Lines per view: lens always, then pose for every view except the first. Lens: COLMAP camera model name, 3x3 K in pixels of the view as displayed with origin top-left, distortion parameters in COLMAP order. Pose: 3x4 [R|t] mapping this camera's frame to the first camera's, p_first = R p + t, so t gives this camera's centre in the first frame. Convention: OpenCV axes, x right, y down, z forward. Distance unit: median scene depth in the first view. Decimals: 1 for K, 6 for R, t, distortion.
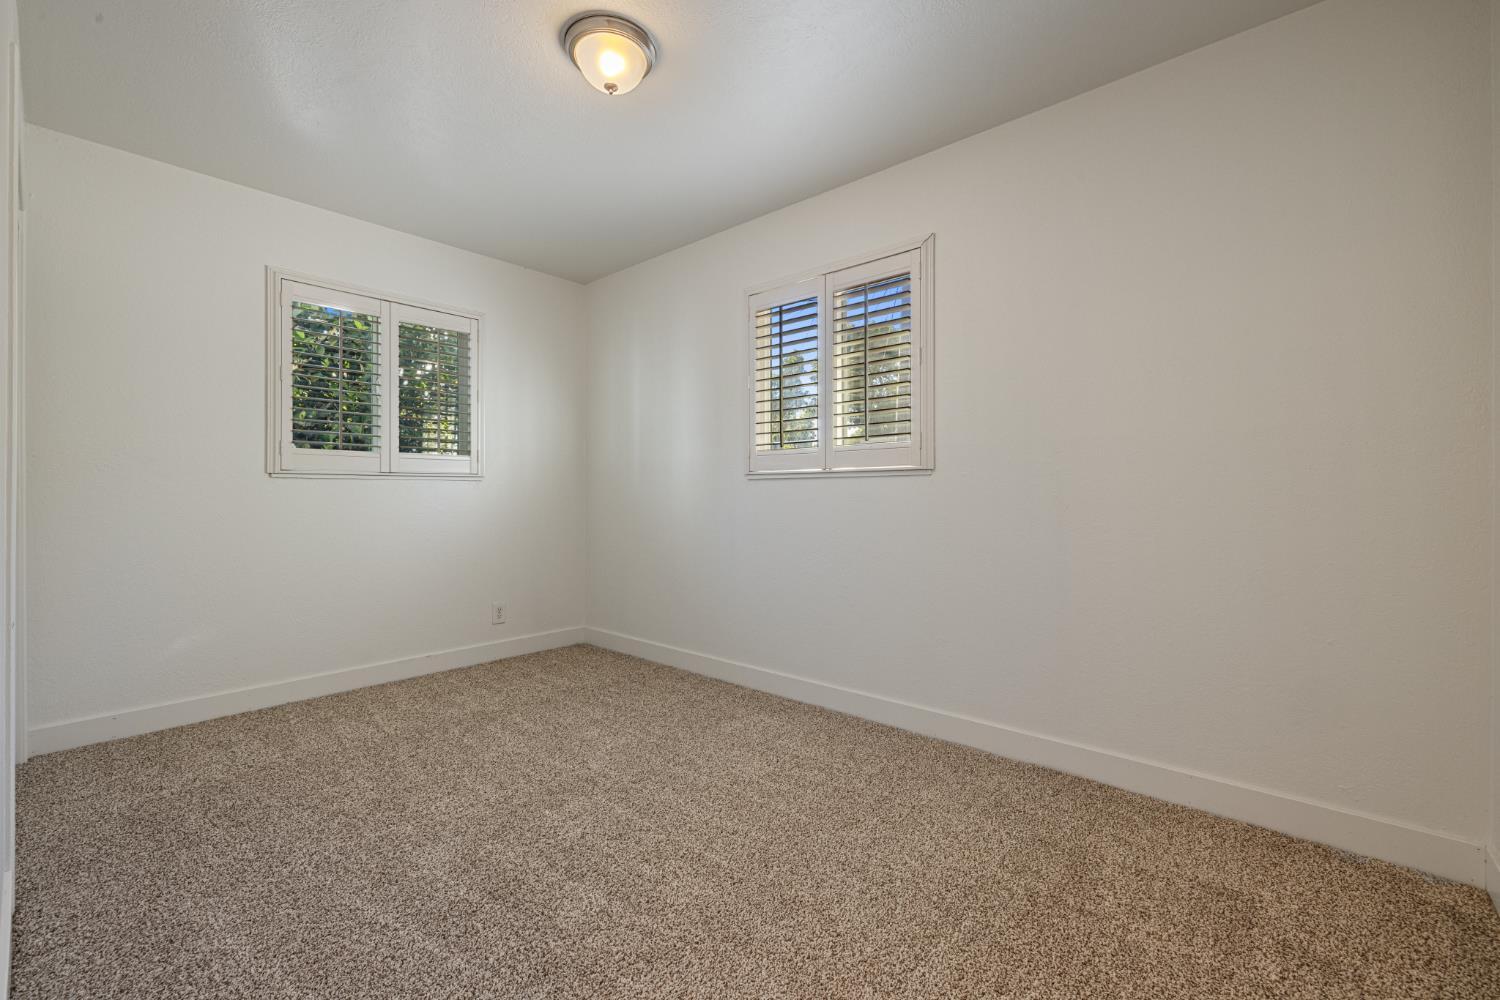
lens RADIAL K [[640.4, 0, 723.9], [0, 640.4, 493.3], [0, 0, 1]] dist [0.000037, 0.000807]
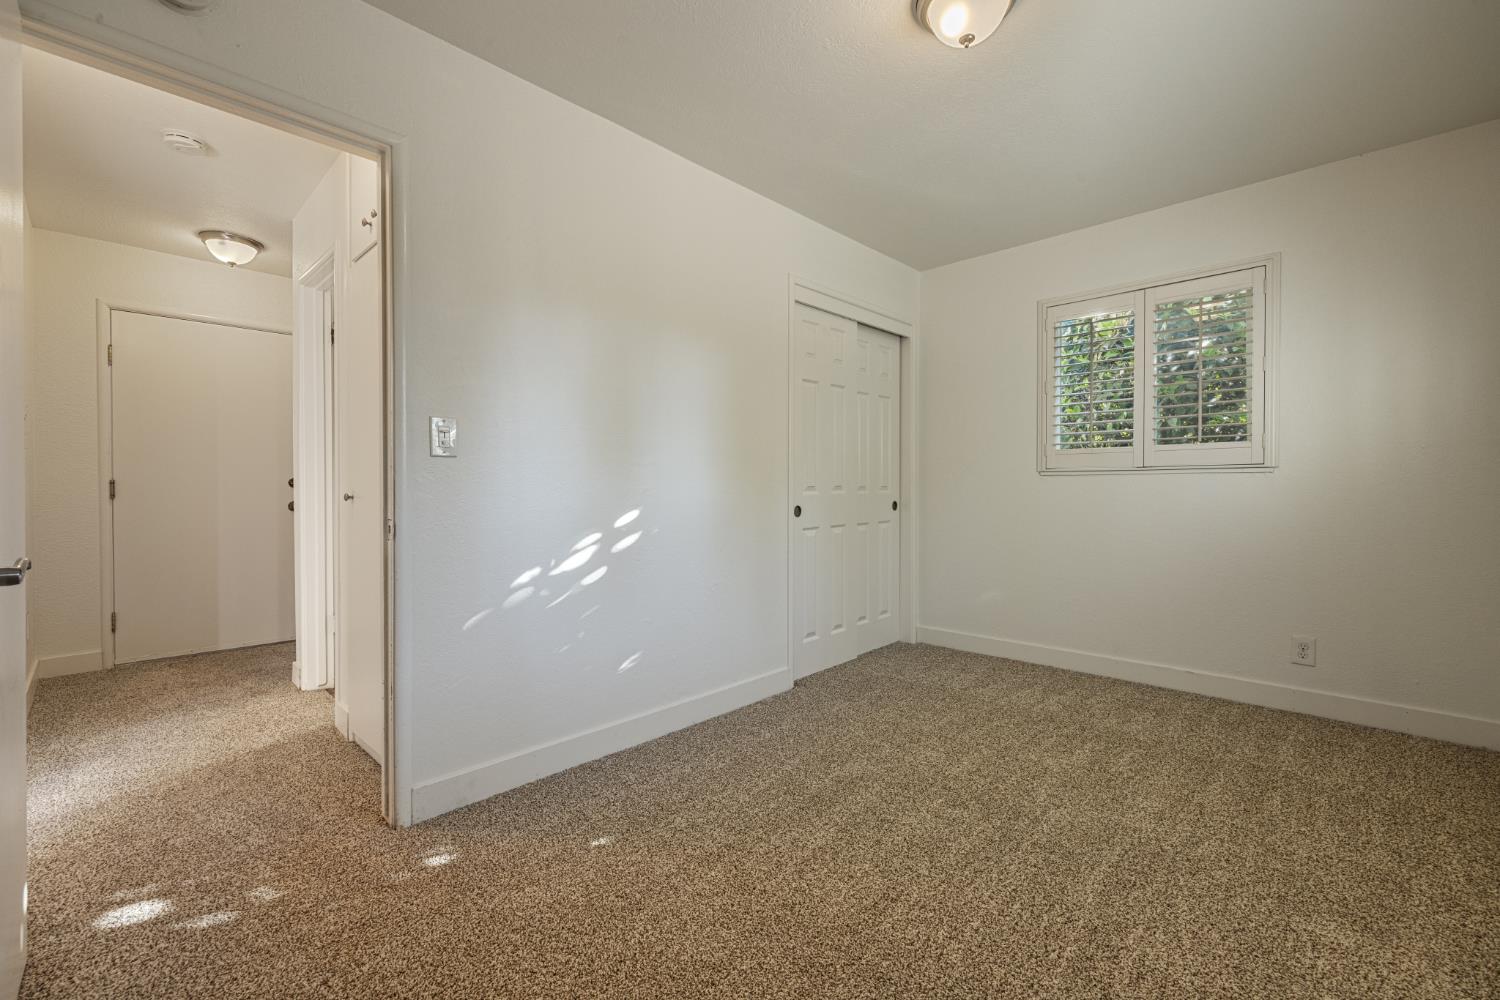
lens RADIAL K [[640.4, 0, 766.0], [0, 640.4, 493.9], [0, 0, 1]] dist [0.000037, 0.000807]
pose [[-0.022818, 0.013219, -0.999652, 0.474271], [0.002638, 0.999910, 0.013163, -0.006836], [0.999736, -0.002337, -0.022851, 0.468481]]
